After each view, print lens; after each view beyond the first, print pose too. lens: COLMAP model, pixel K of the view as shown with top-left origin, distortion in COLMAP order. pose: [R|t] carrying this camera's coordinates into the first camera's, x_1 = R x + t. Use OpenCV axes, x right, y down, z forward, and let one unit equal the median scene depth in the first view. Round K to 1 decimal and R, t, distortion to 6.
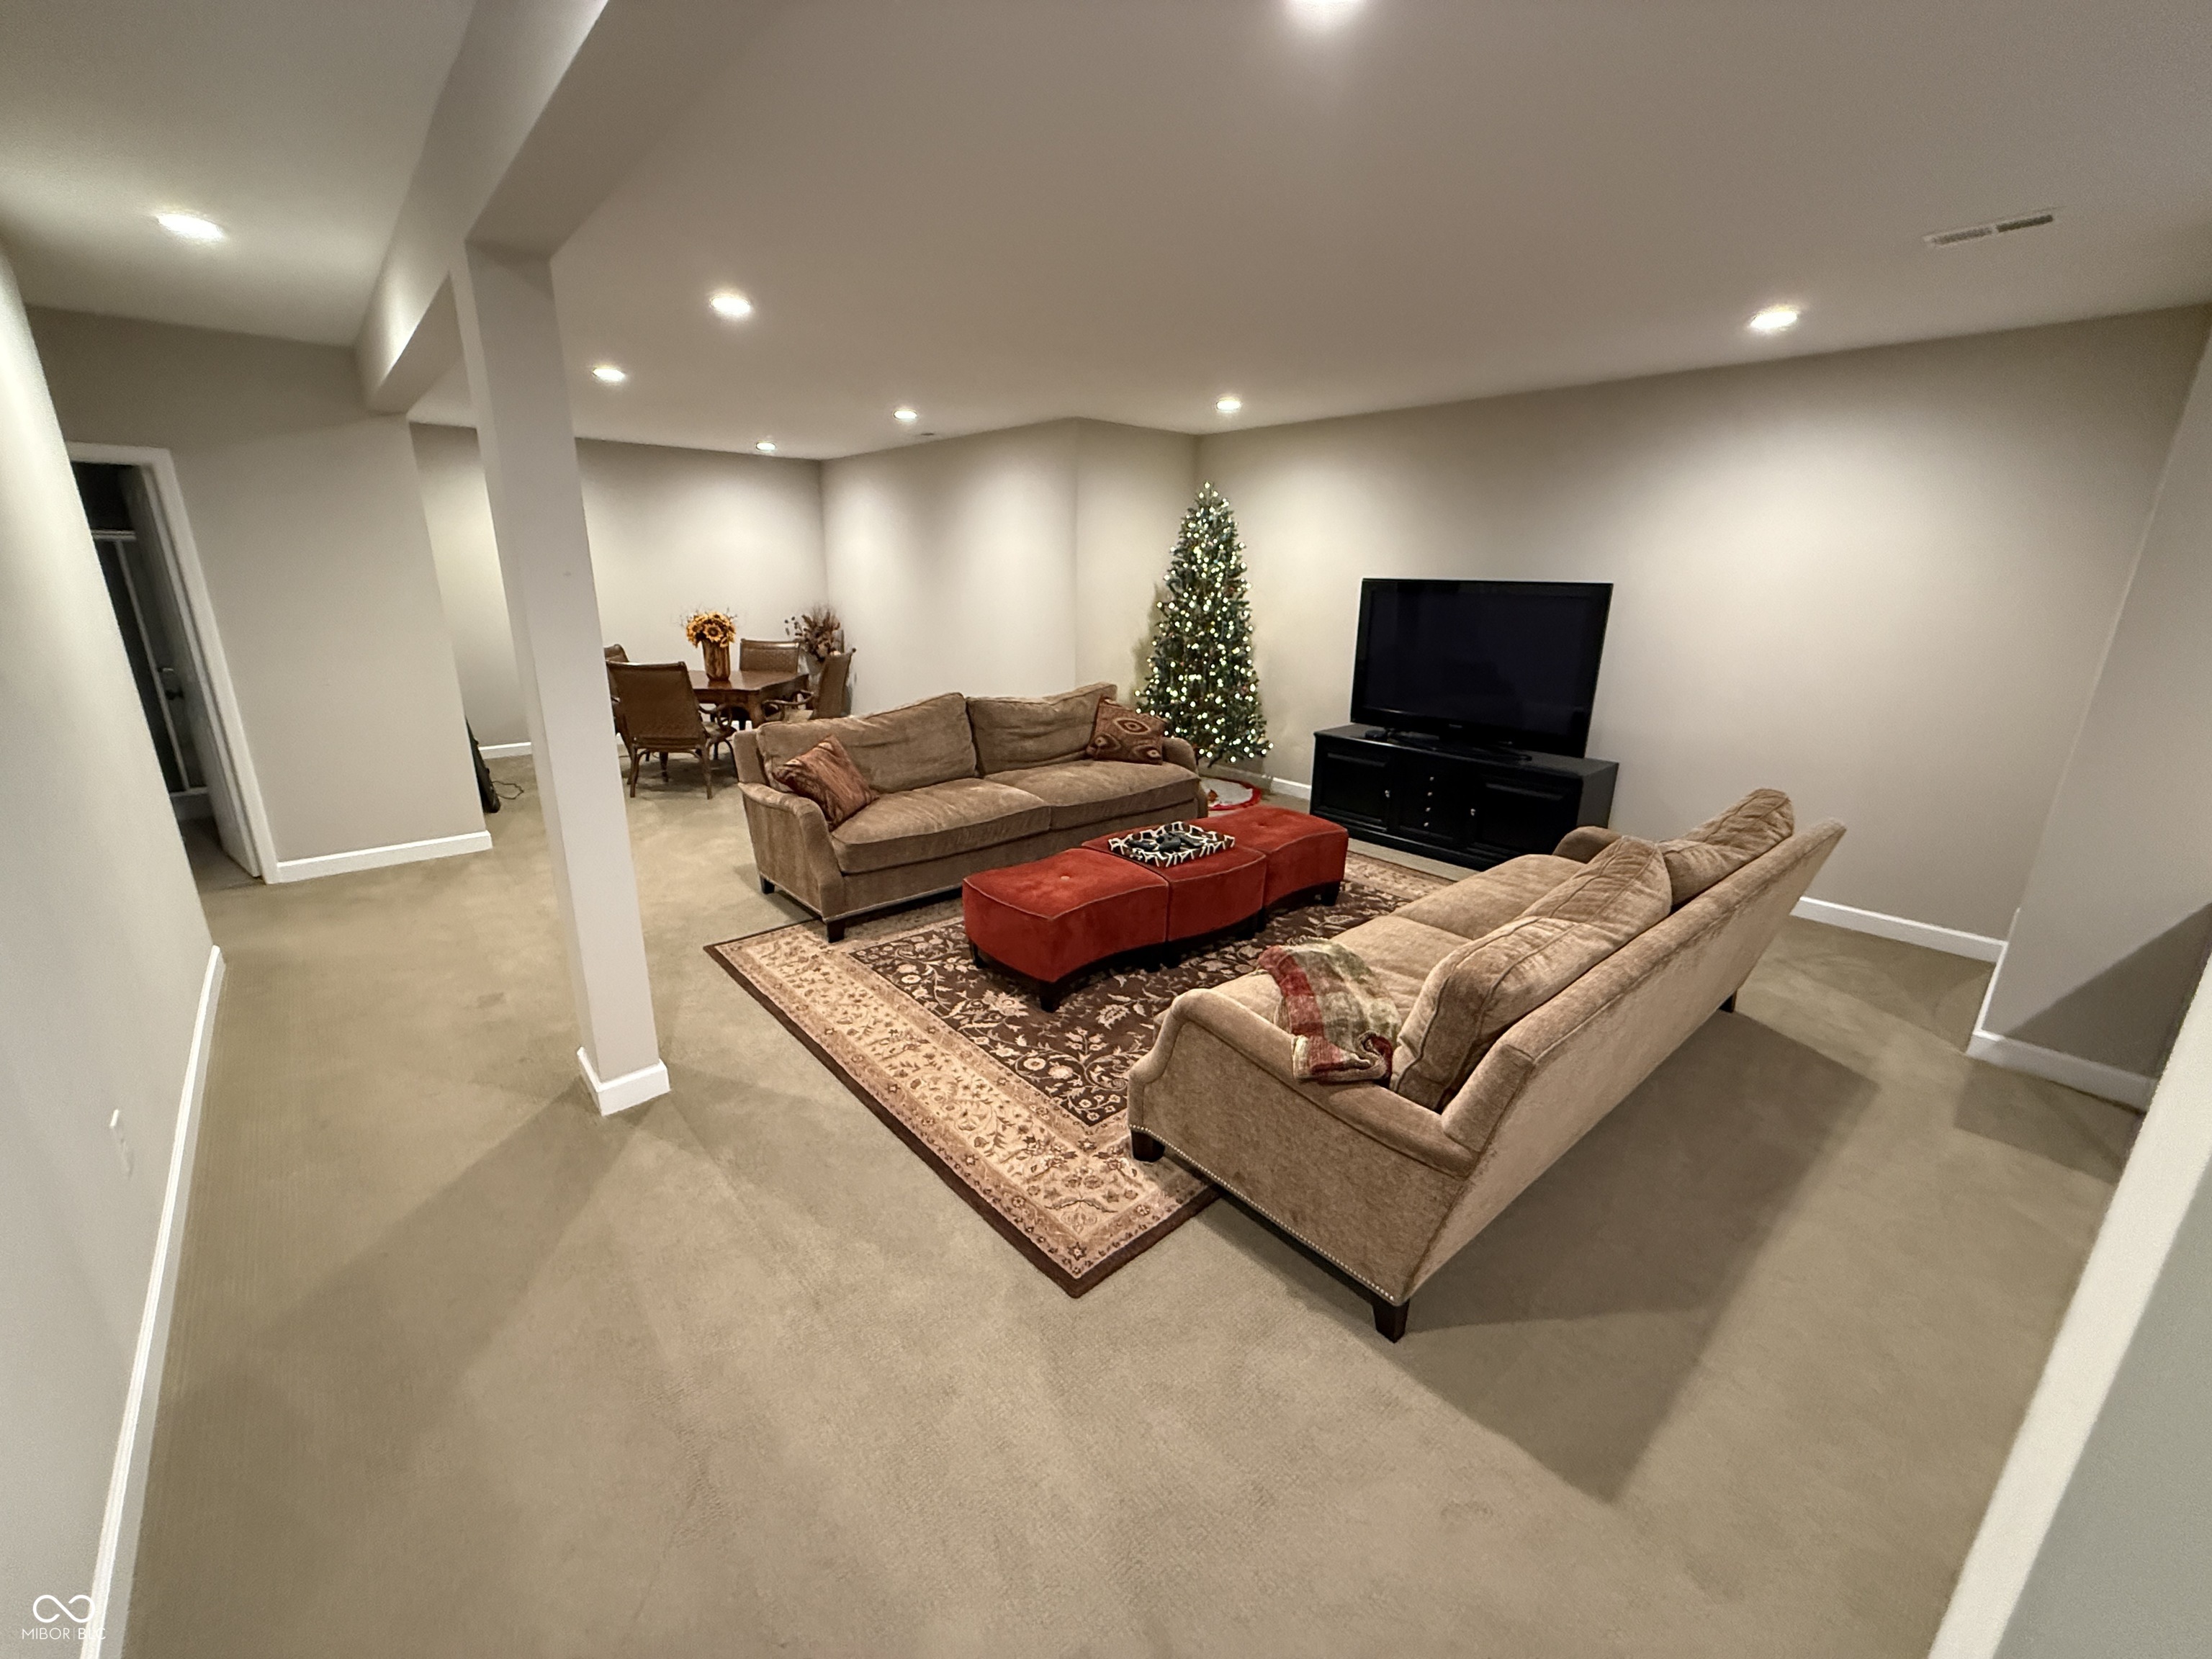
lens RADIAL K [[881.3, 0, 1100.1], [0, 881.3, 824.8], [0, 0, 1]] dist [0.000979, -0.000275]
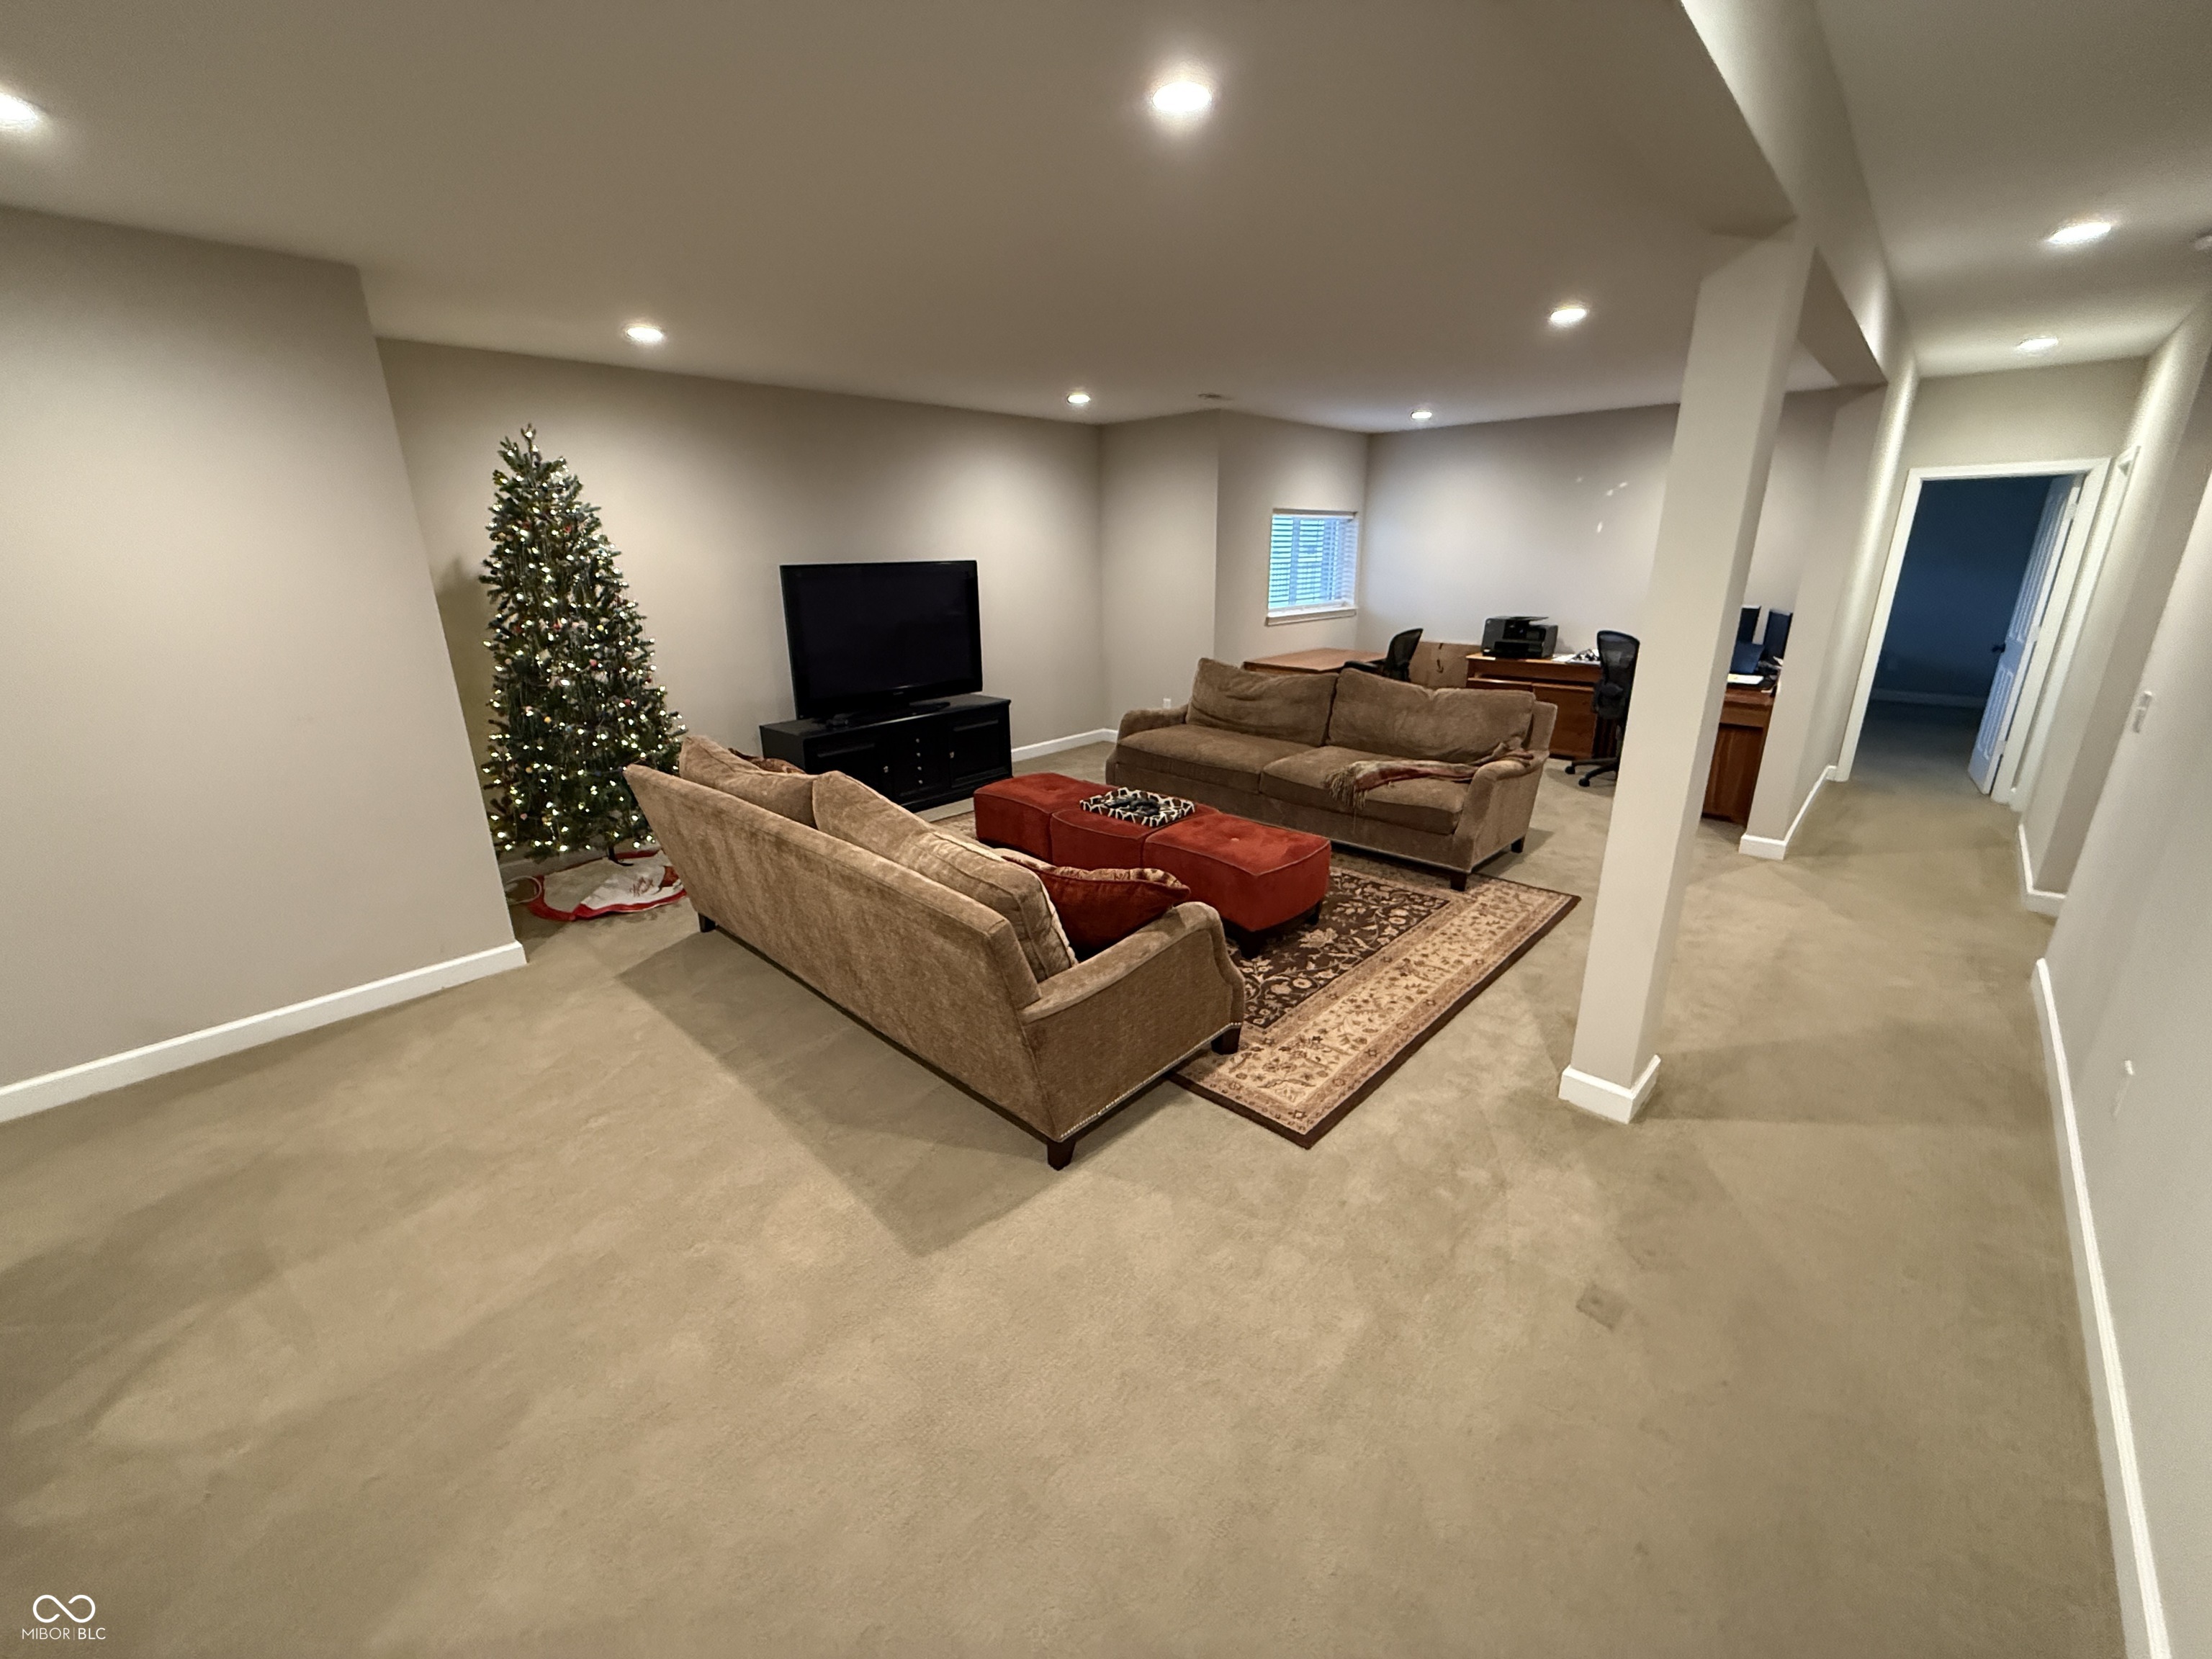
lens RADIAL K [[881.3, 0, 1100.1], [0, 881.3, 824.8], [0, 0, 1]] dist [0.000979, -0.000275]
pose [[-0.088639, -0.310241, 0.946516, -1.076554], [0.294600, 0.899578, 0.322445, -0.365376], [-0.951501, 0.307425, 0.011660, 1.169935]]
